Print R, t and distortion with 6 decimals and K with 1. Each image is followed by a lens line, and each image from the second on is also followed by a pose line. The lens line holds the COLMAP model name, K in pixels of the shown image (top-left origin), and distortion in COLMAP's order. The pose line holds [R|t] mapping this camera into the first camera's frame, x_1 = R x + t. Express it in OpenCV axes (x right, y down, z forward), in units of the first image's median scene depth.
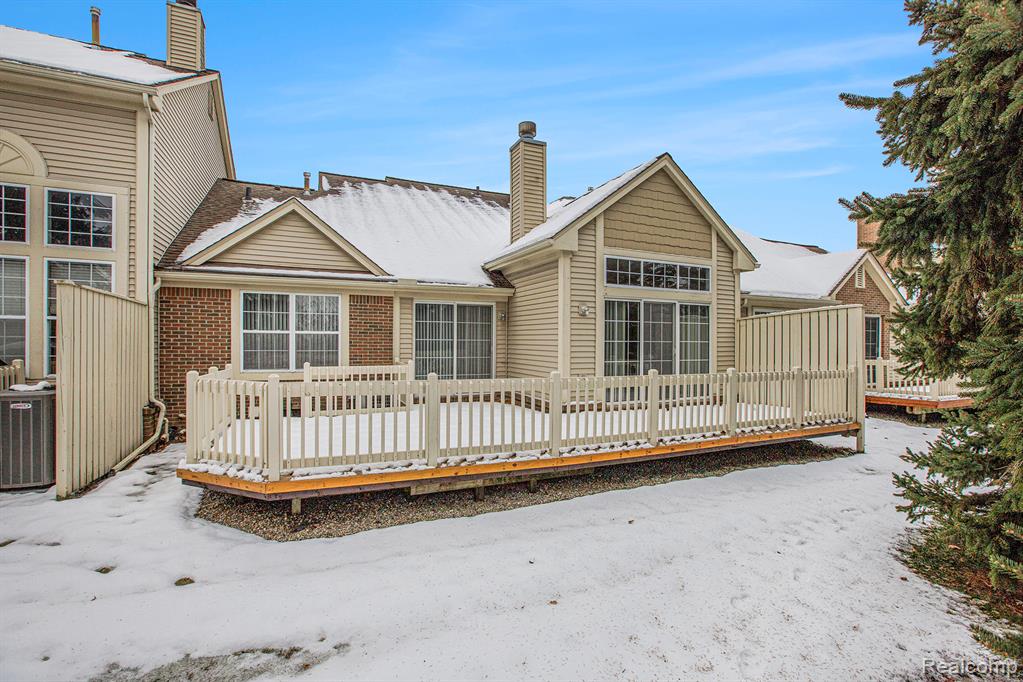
lens RADIAL K [[468.2, 0, 507.8], [0, 468.2, 330.9], [0, 0, 1]] dist [-0.072230, 0.033760]
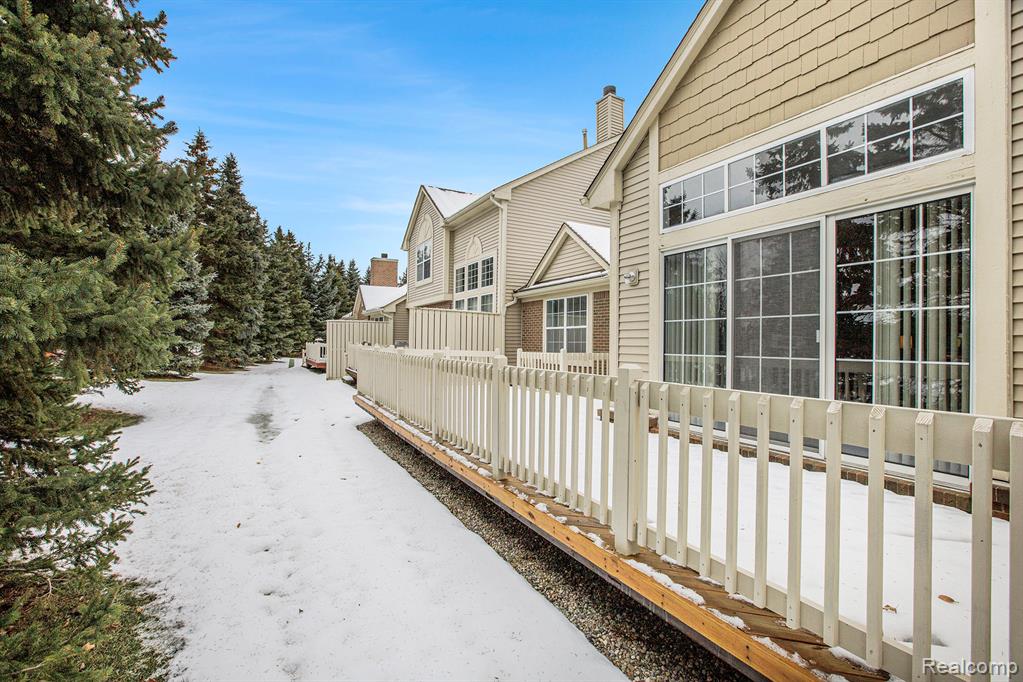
lens RADIAL K [[468.2, 0, 507.8], [0, 468.2, 330.9], [0, 0, 1]] dist [-0.072230, 0.033760]
pose [[0.074444, -0.032559, -0.996694, 0.828515], [0.012080, 0.999423, -0.031746, 0.052633], [0.997152, -0.009677, 0.074794, 0.766079]]
